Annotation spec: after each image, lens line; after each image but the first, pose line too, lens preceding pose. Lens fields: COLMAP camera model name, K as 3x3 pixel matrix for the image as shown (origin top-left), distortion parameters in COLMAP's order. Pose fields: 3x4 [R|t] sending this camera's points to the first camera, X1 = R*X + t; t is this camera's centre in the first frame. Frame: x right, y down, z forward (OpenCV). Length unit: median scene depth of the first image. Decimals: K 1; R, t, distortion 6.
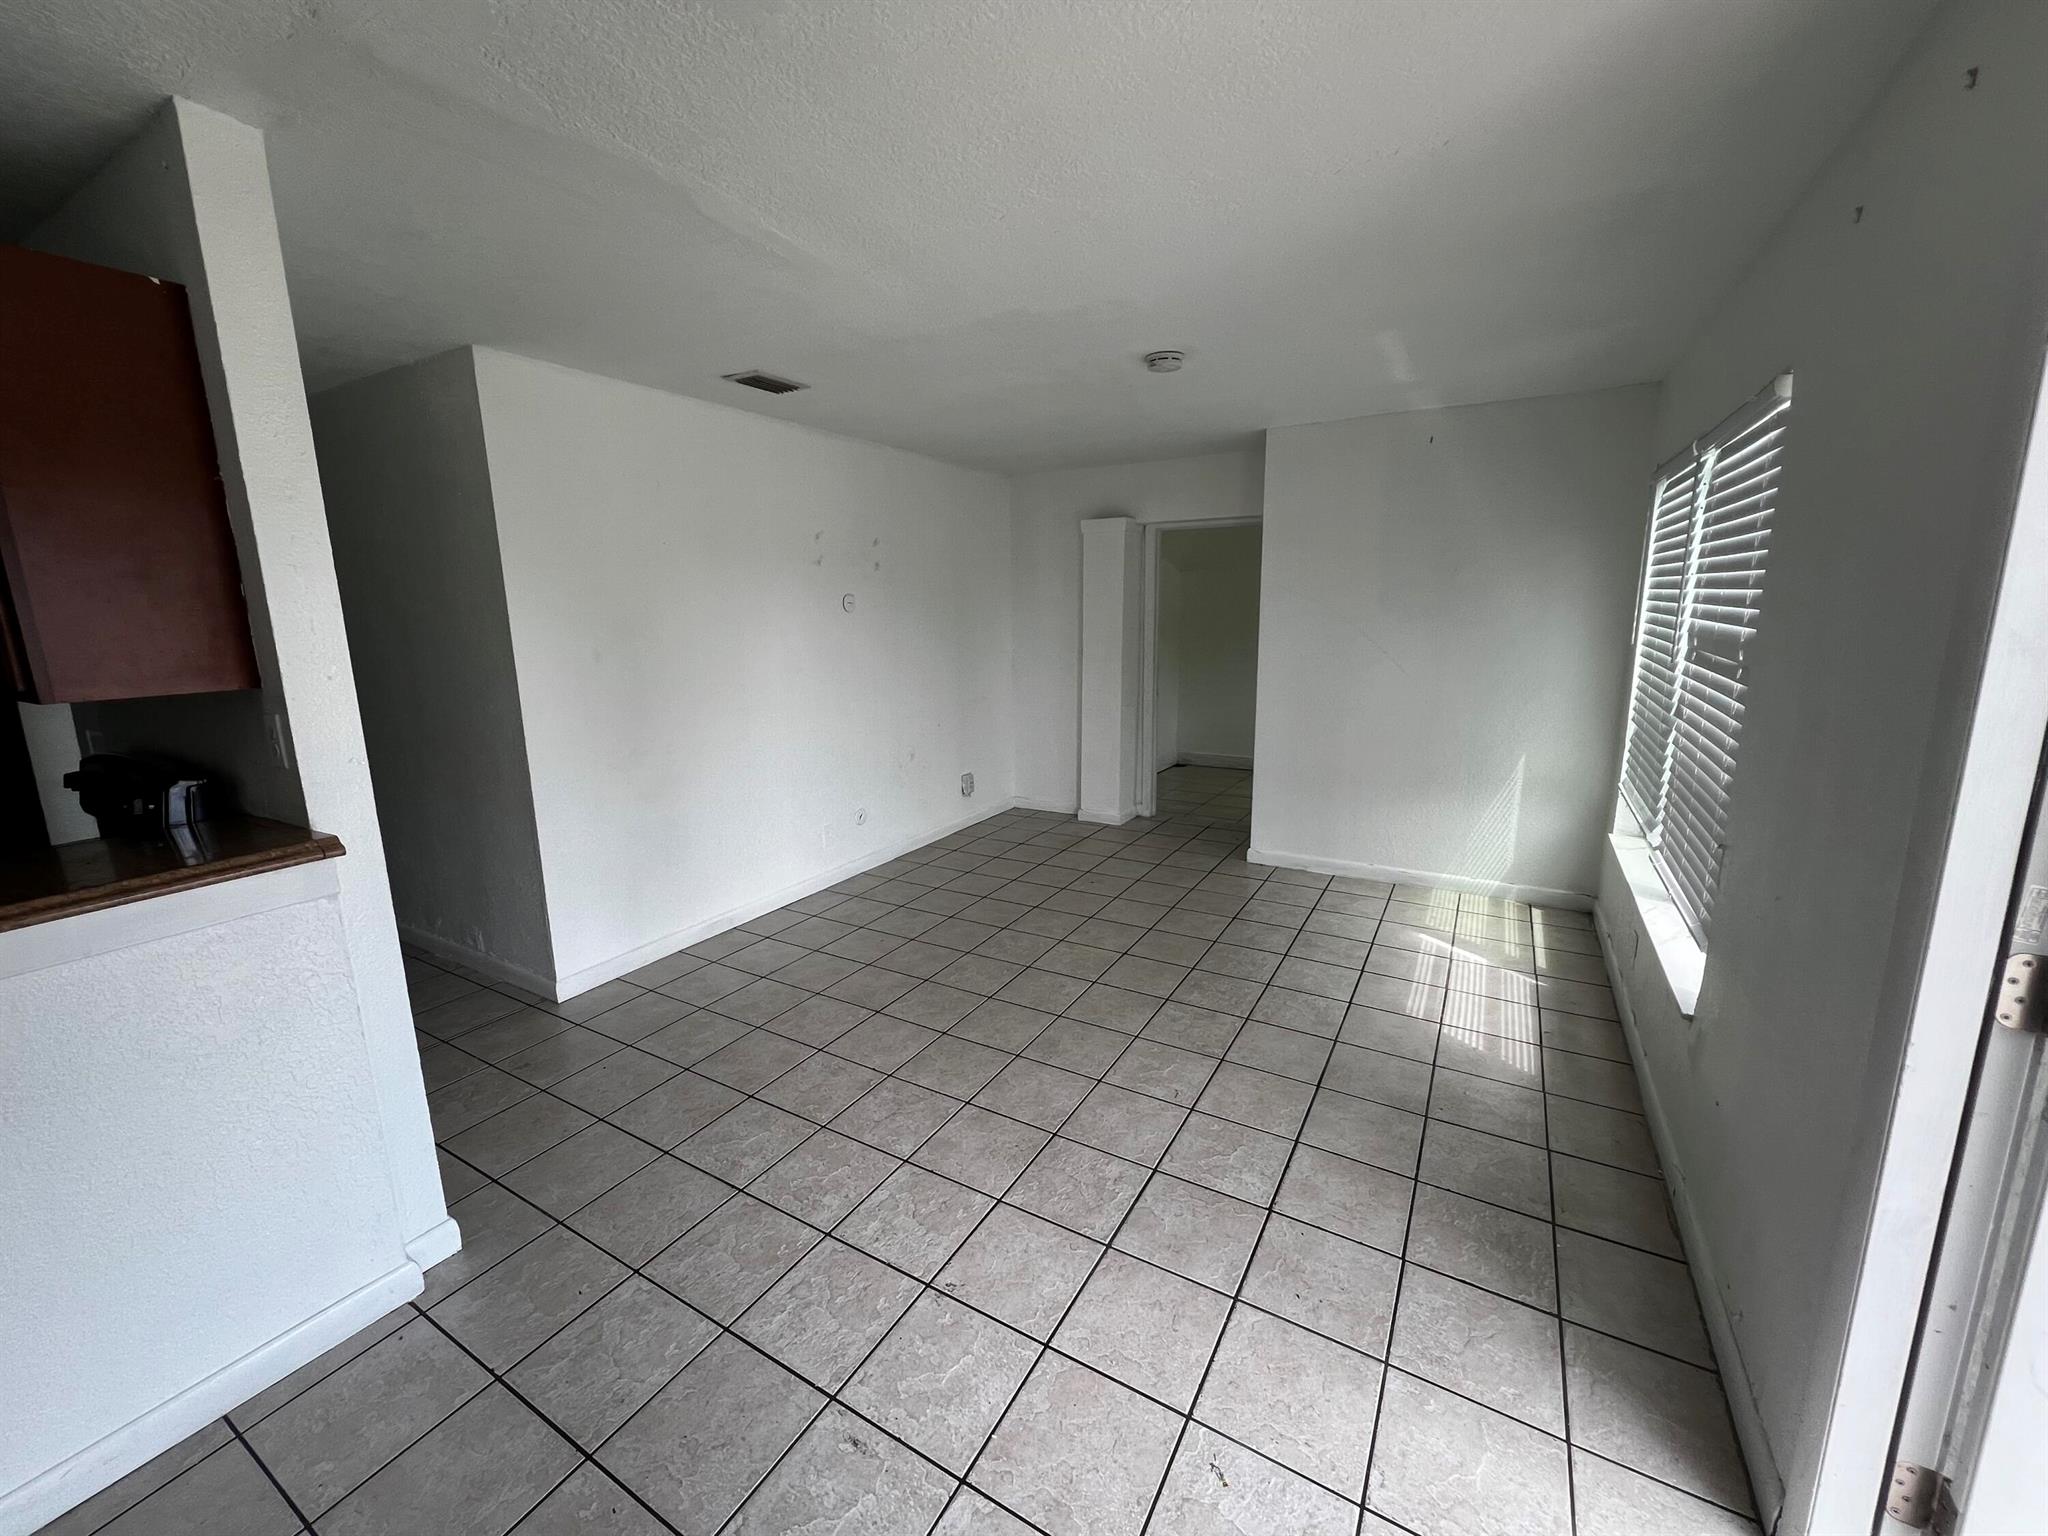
lens RADIAL K [[817.8, 0, 1020.5], [0, 817.8, 760.1], [0, 0, 1]] dist [-0.001208, 0.000311]
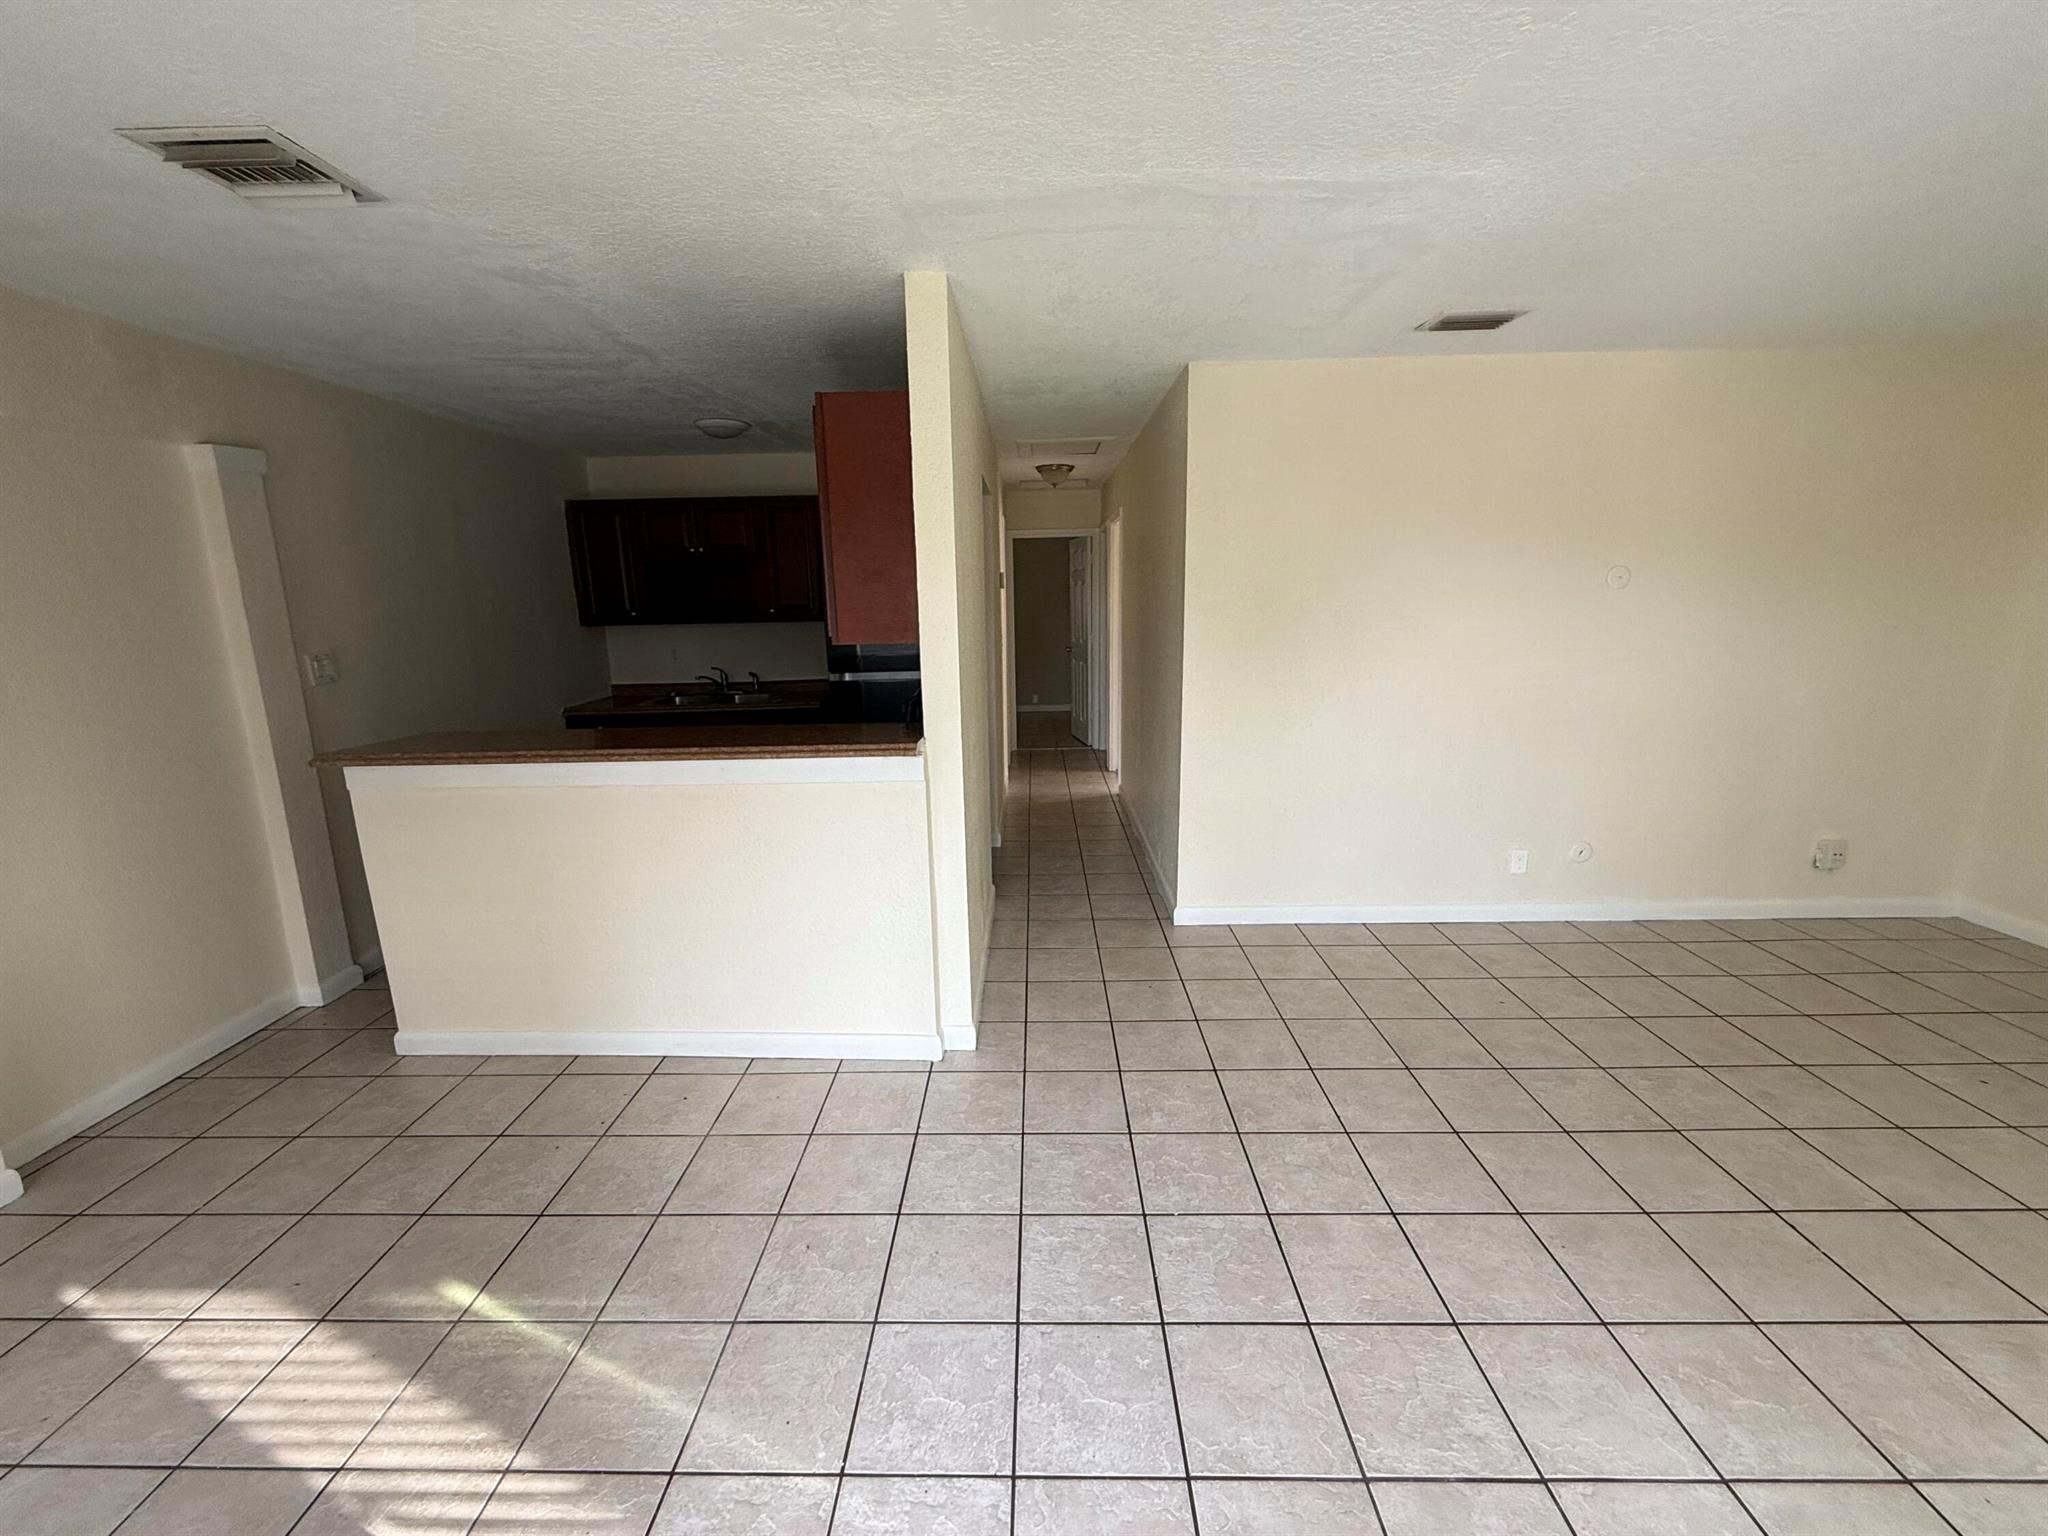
lens RADIAL K [[813.3, 0, 1018.9], [0, 813.3, 766.0], [0, 0, 1]] dist [-0.000489, -0.000273]
pose [[0.488412, 0.192039, -0.851219, 0.354012], [-0.155373, 0.979034, 0.131724, -0.058343], [0.858669, 0.067921, 0.508010, 0.255683]]
